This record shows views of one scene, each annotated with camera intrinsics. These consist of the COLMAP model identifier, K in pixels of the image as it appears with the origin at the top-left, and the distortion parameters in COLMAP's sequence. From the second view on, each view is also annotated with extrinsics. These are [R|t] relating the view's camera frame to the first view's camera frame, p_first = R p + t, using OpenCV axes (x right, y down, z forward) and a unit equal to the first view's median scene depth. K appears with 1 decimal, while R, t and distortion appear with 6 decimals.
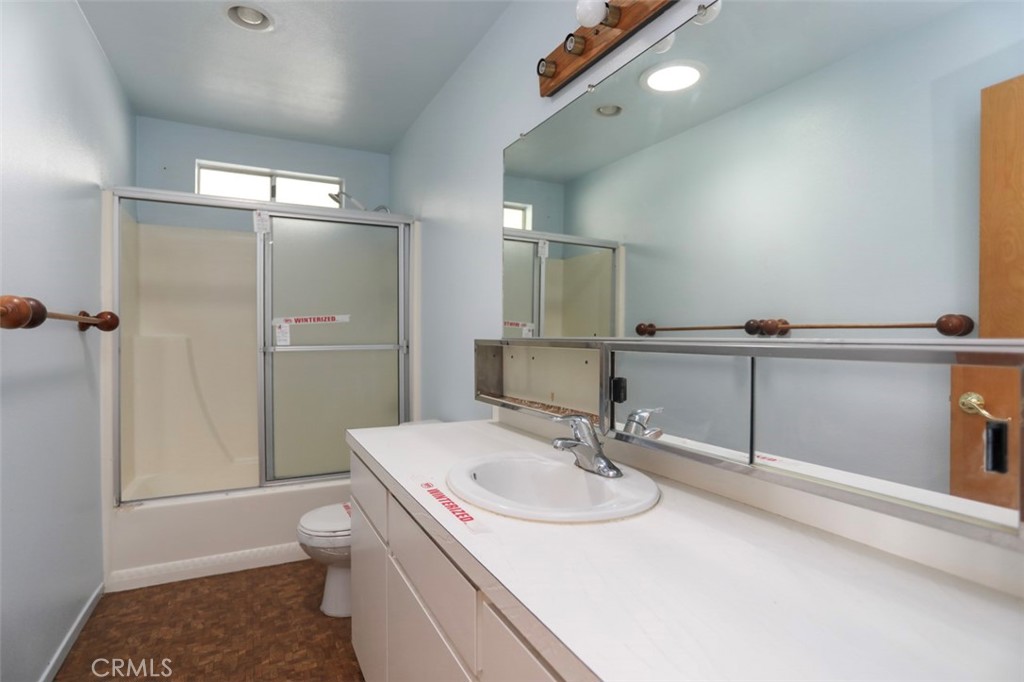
lens RADIAL K [[521.0, 0, 511.2], [0, 521.0, 340.7], [0, 0, 1]] dist [-0.034198, 0.009537]
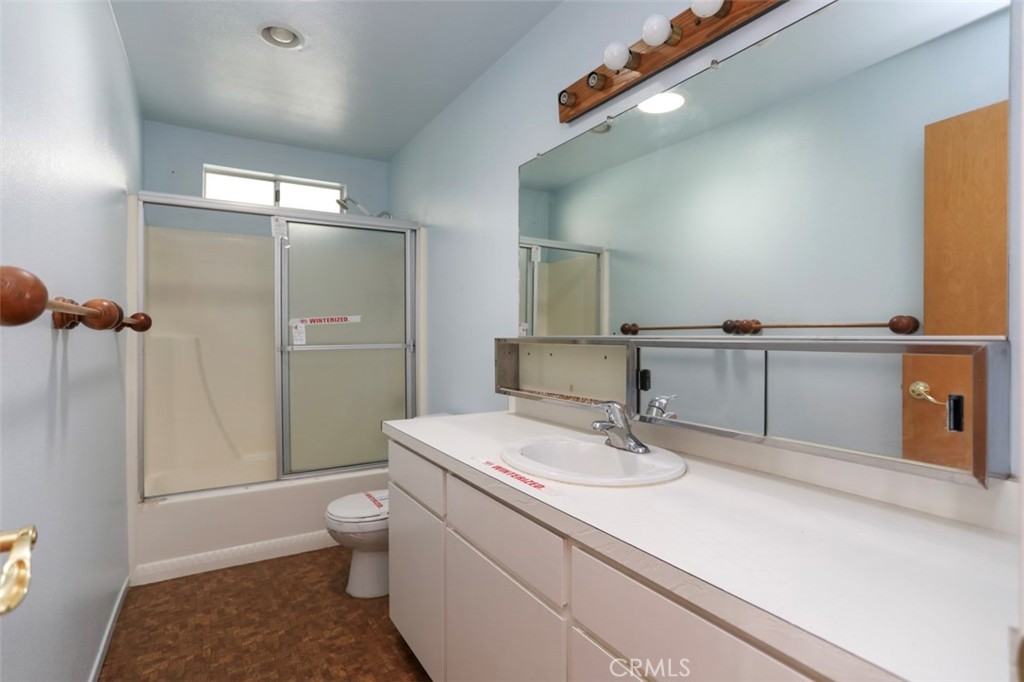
lens RADIAL K [[516.8, 0, 514.4], [0, 516.8, 337.9], [0, 0, 1]] dist [-0.039759, 0.020483]
pose [[0.996721, -0.003634, 0.080839, -0.114341], [0.004020, 0.999981, -0.004612, 0.002036], [-0.080821, 0.004922, 0.996716, -0.090512]]
